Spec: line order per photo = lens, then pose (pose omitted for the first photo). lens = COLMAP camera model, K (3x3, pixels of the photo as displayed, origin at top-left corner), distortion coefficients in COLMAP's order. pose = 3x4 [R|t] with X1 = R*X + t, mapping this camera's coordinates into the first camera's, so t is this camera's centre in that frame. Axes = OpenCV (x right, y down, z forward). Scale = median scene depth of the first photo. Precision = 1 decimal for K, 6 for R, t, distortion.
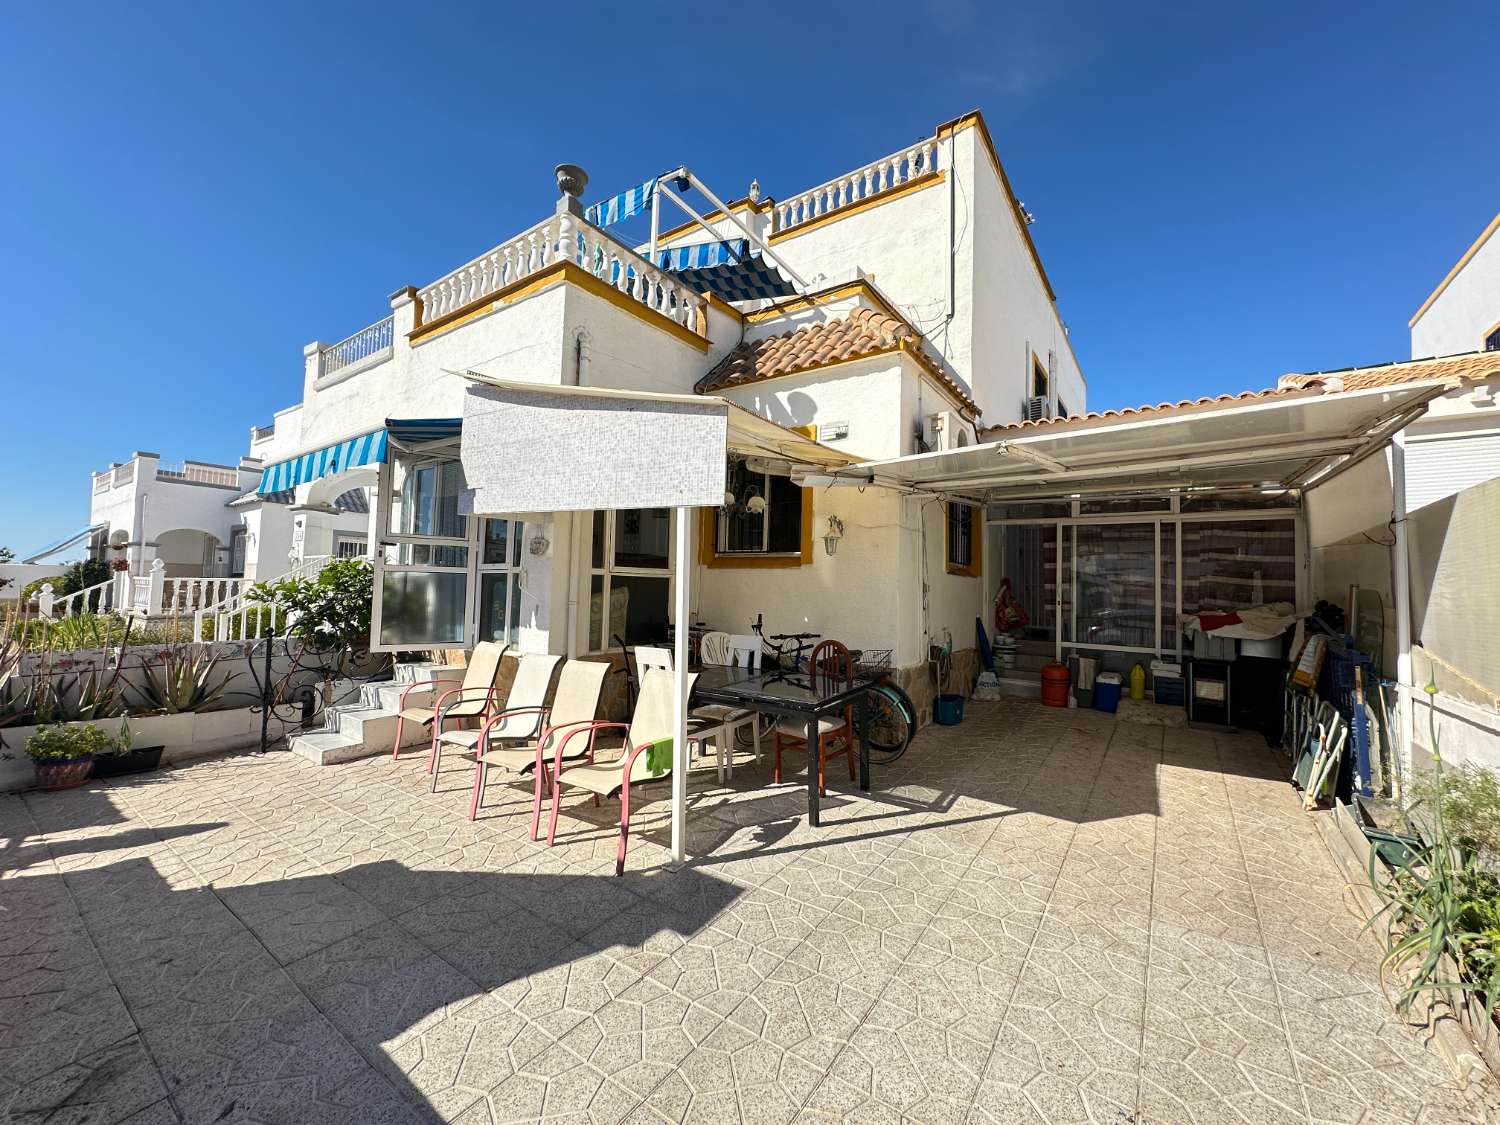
lens RADIAL K [[596.7, 0, 749.7], [0, 596.7, 562.9], [0, 0, 1]] dist [-0.003207, 0.000896]
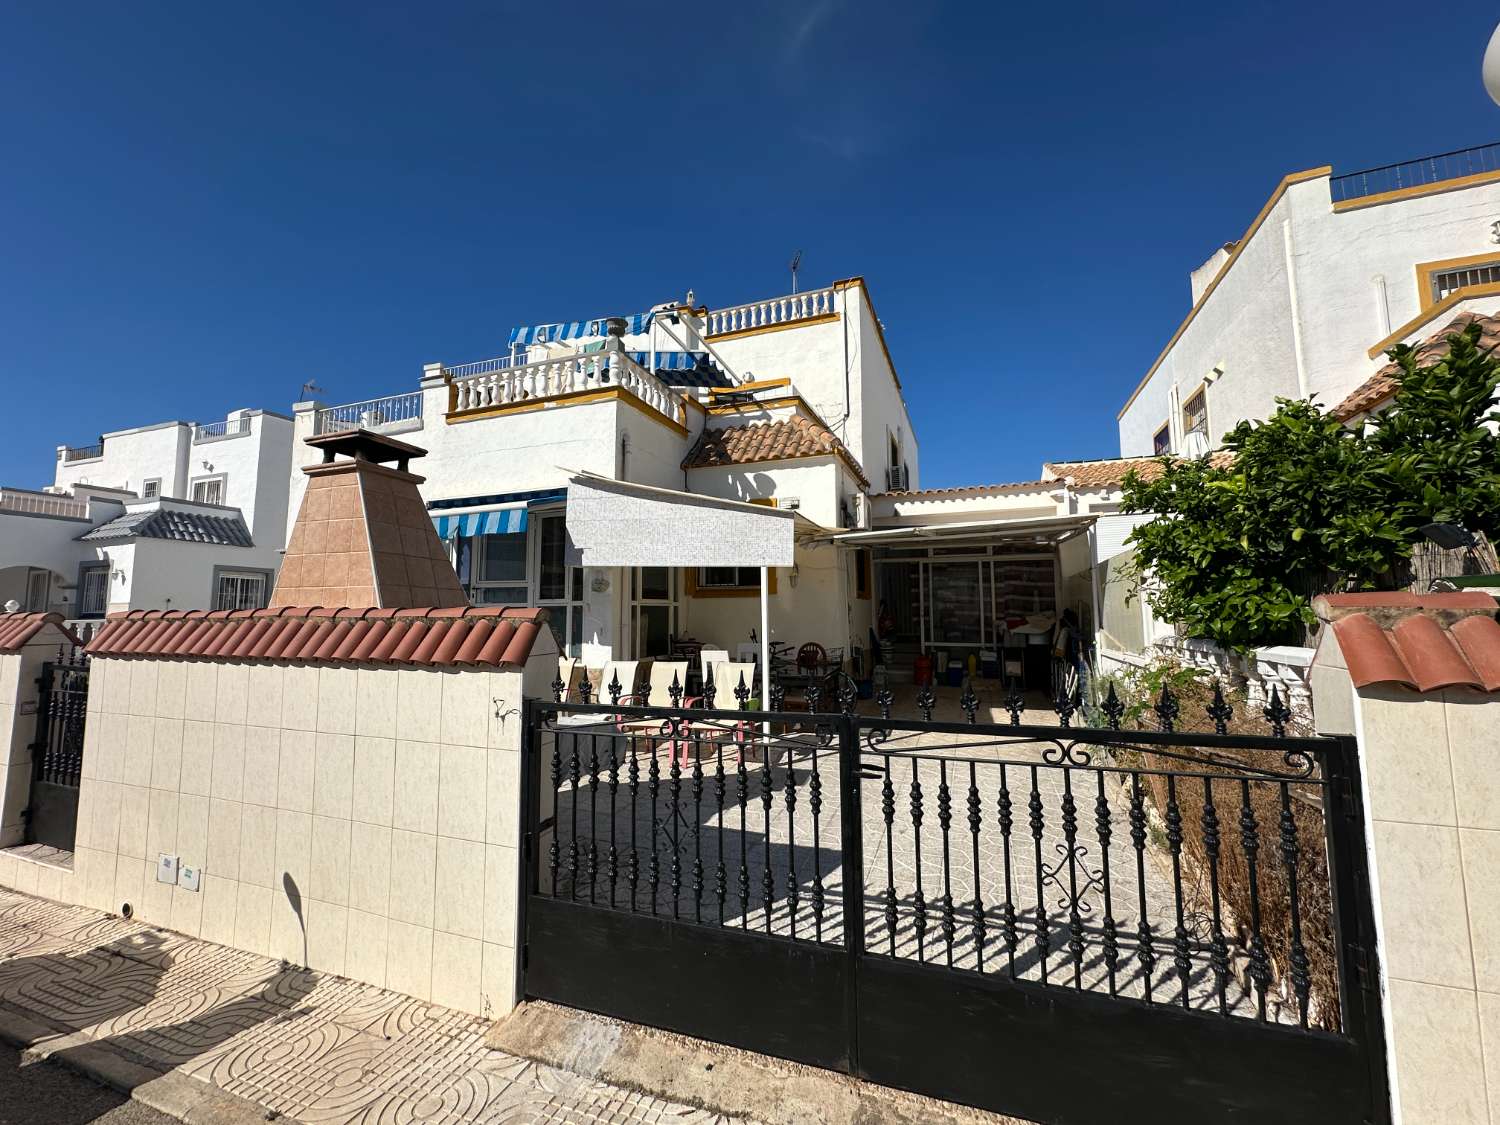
lens RADIAL K [[596.7, 0, 752.8], [0, 596.7, 563.1], [0, 0, 1]] dist [-0.003207, 0.000896]
pose [[0.965722, -0.009095, 0.259420, -0.286740], [0.019167, 0.999156, -0.036322, -0.018387], [-0.258871, 0.040050, 0.965081, -0.341183]]
